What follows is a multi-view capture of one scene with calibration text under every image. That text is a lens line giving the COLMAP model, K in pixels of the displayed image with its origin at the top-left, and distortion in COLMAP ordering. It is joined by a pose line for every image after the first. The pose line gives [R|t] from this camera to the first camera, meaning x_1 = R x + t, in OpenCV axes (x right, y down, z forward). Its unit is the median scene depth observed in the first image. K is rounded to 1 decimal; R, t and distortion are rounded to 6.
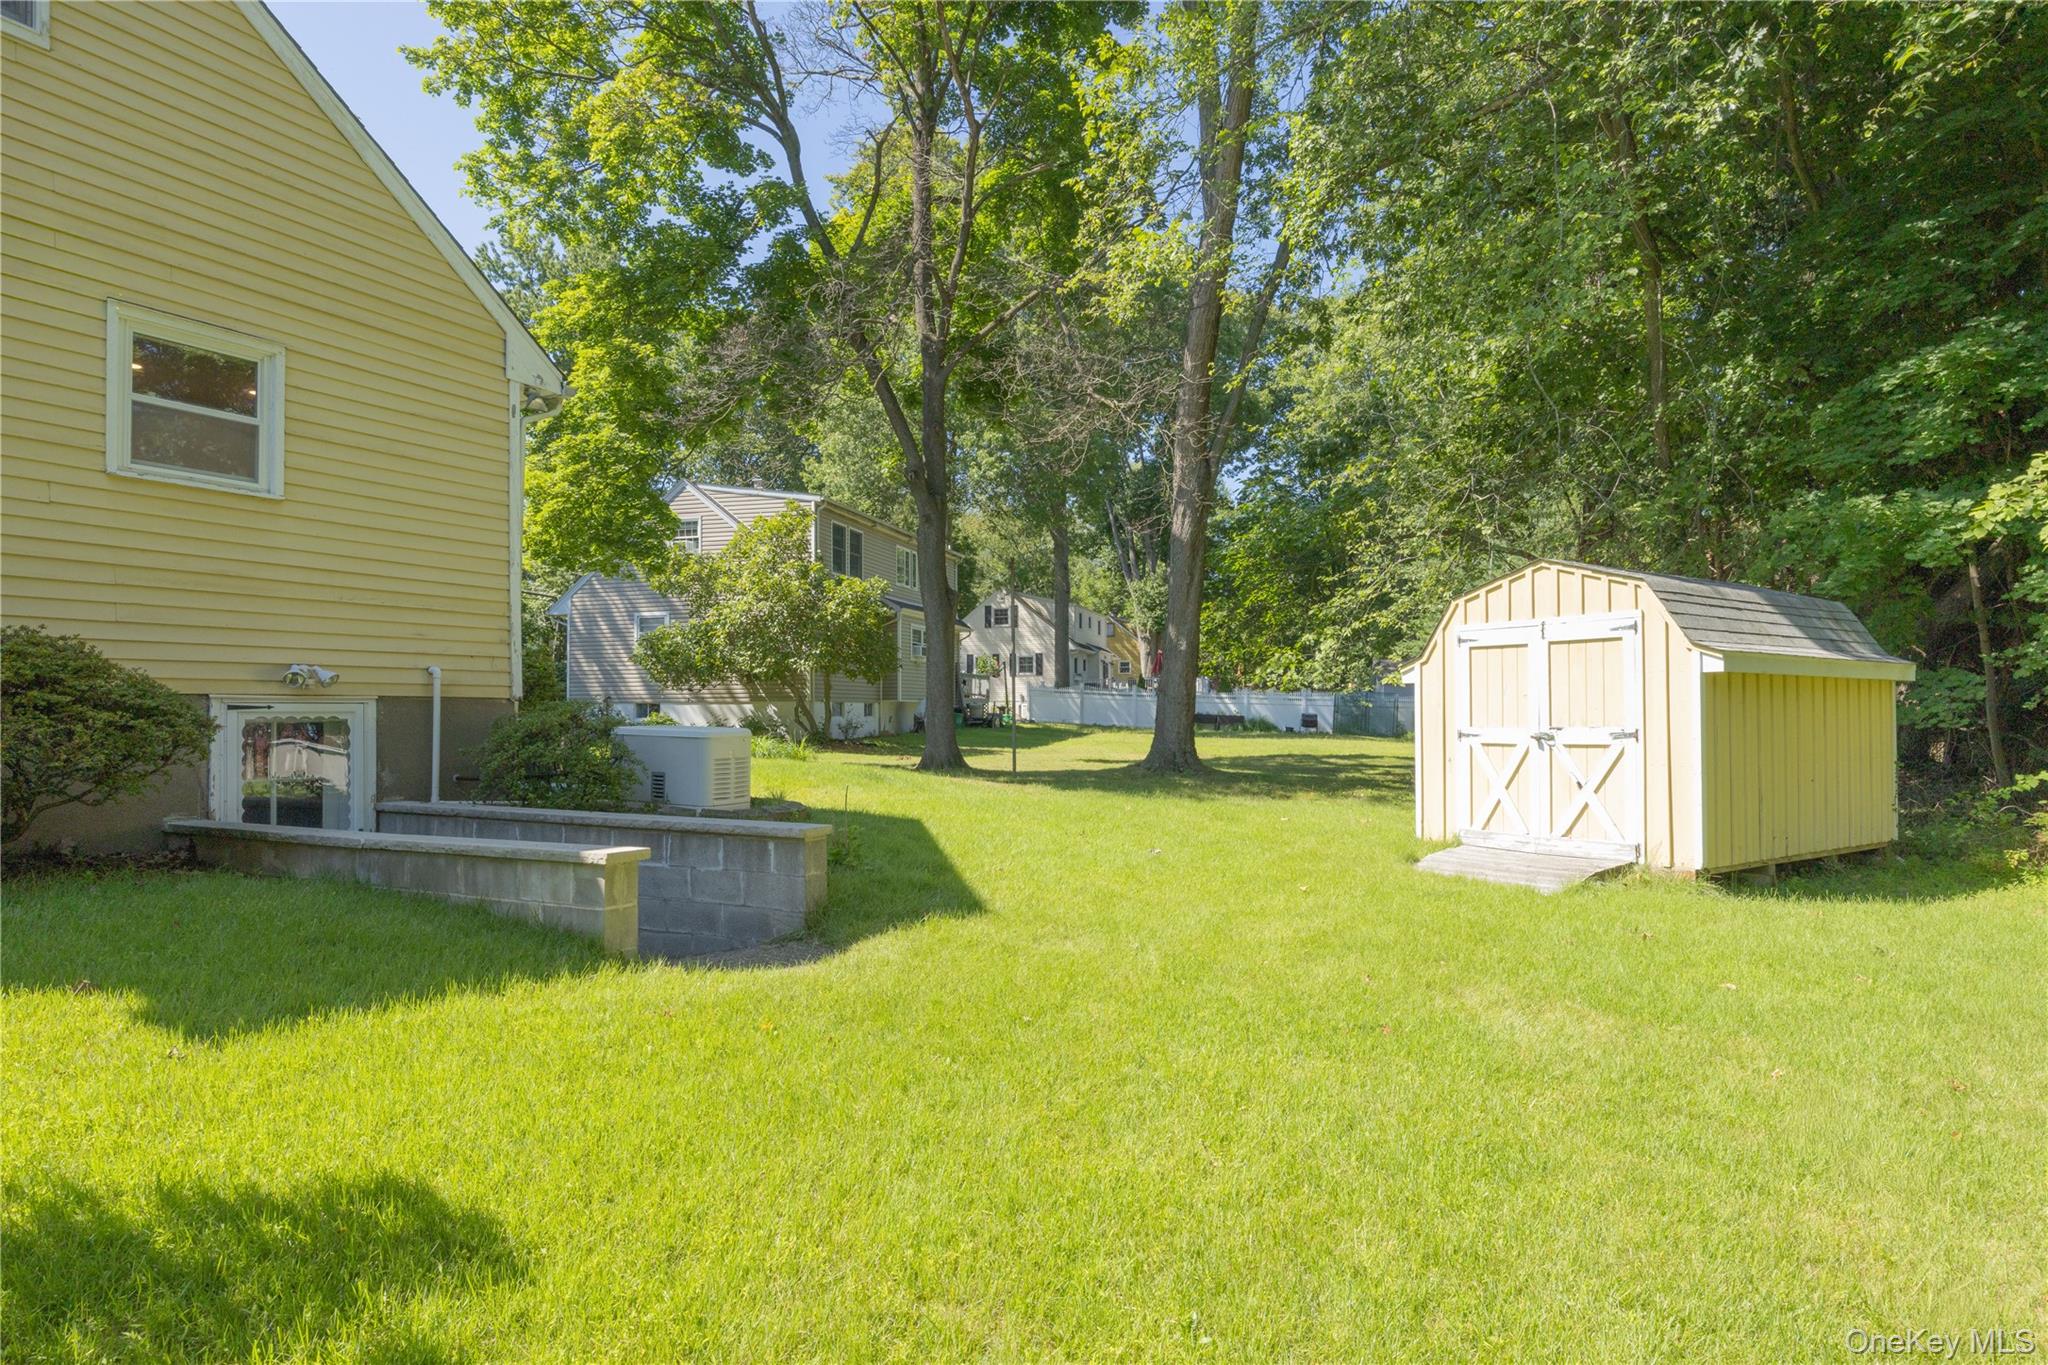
lens RADIAL K [[1159.4, 0, 1024.0], [0, 1159.4, 682.5], [0, 0, 1]] dist [-0.001387, -0.001203]
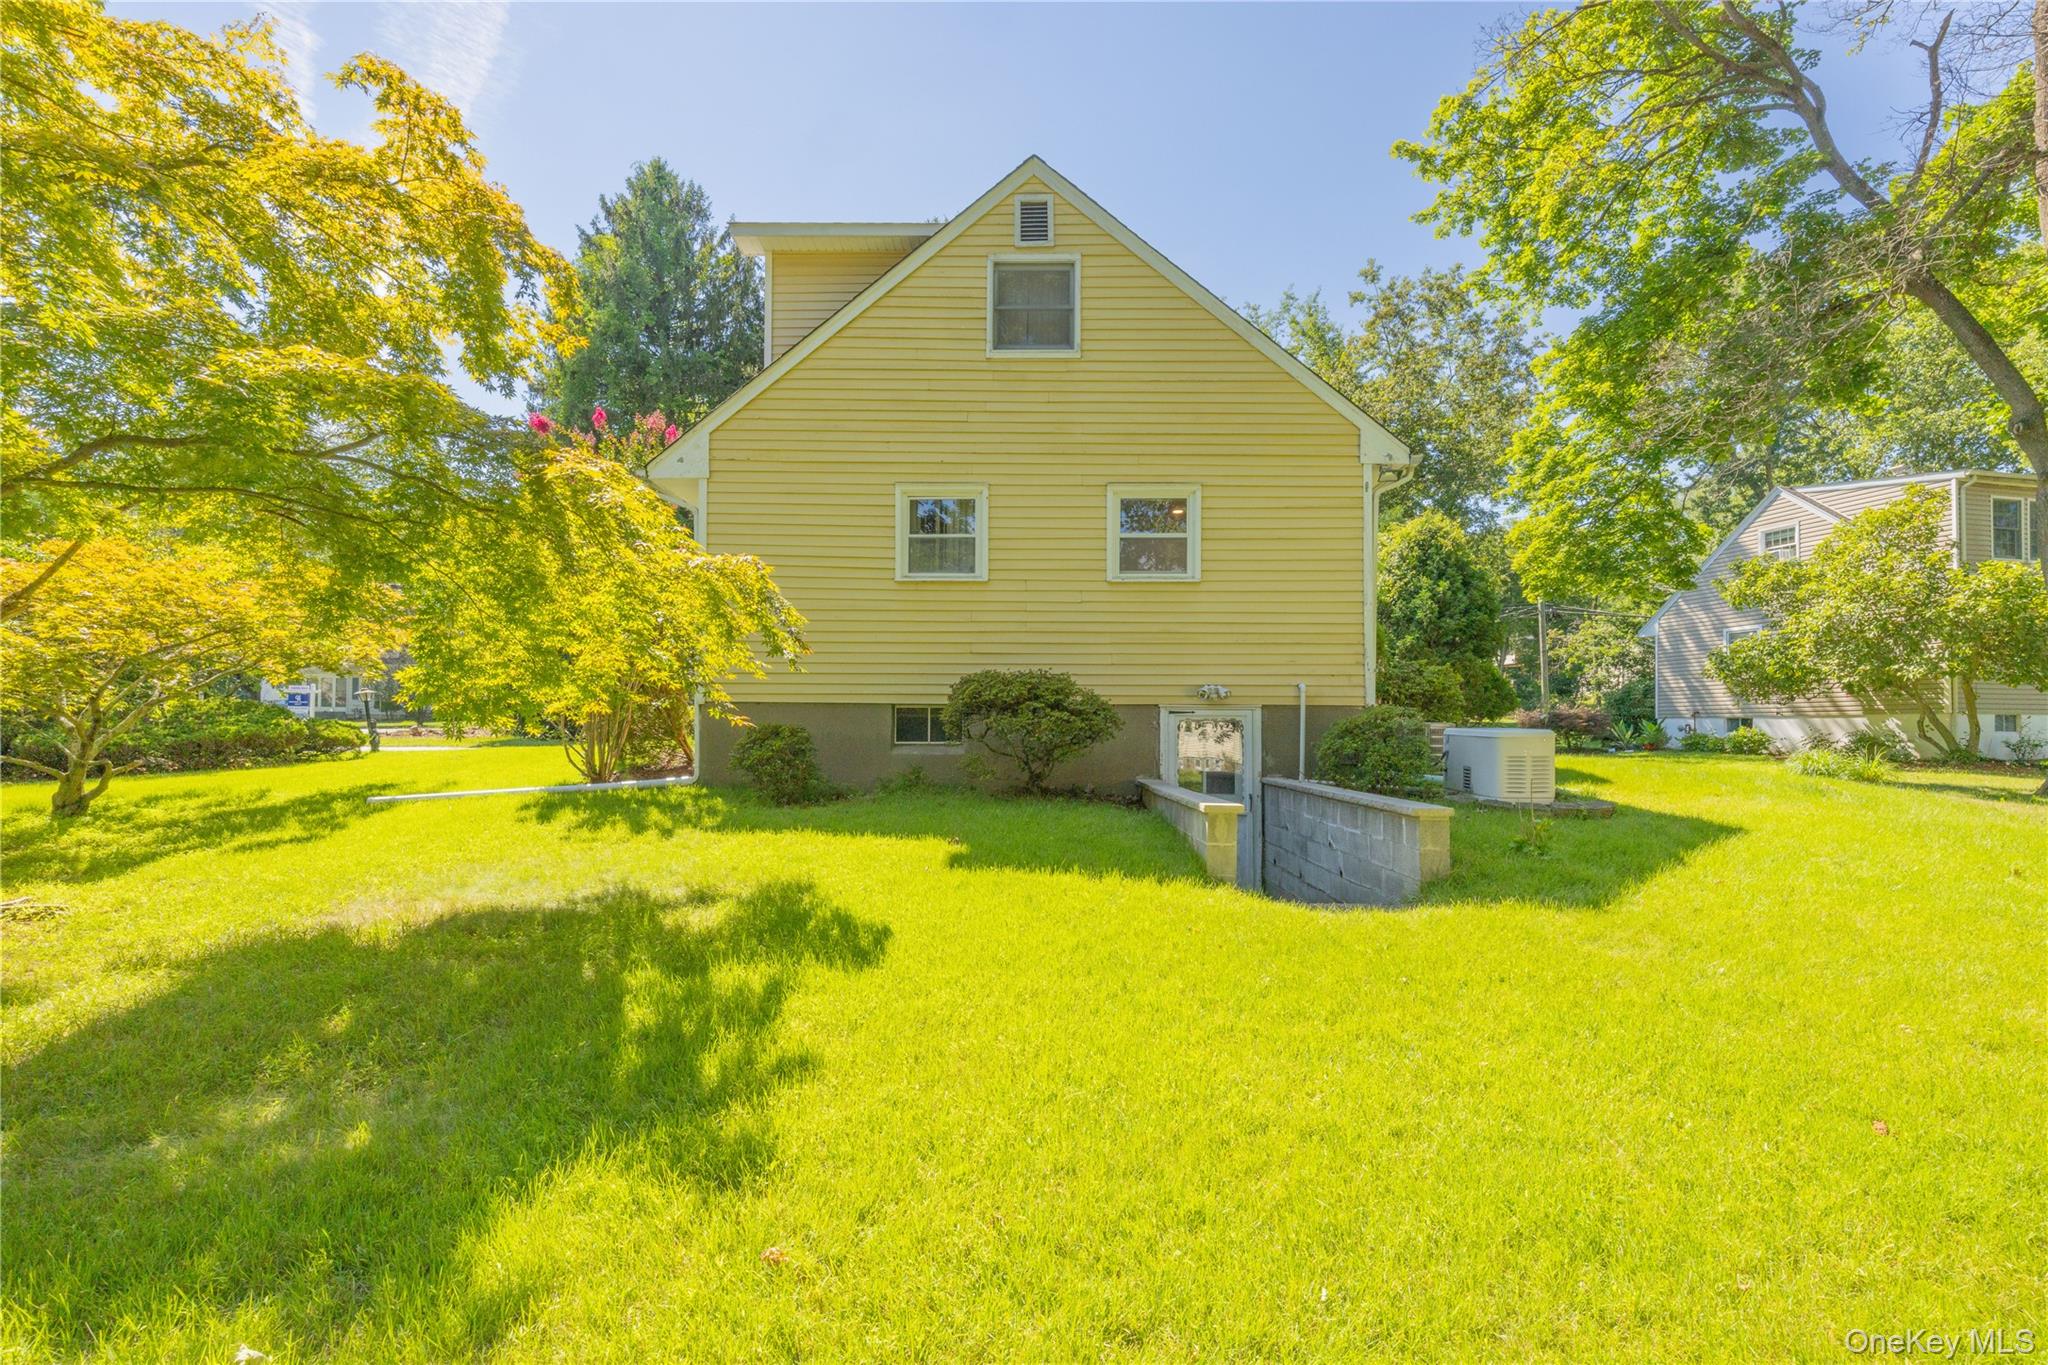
lens RADIAL K [[989.8, 0, 1022.8], [0, 989.8, 700.9], [0, 0, 1]] dist [0.000251, -0.000284]
pose [[0.449738, -0.025393, -0.892799, 0.228632], [0.017003, 0.999658, -0.019867, 0.014151], [0.892999, -0.006245, 0.450016, 0.089219]]
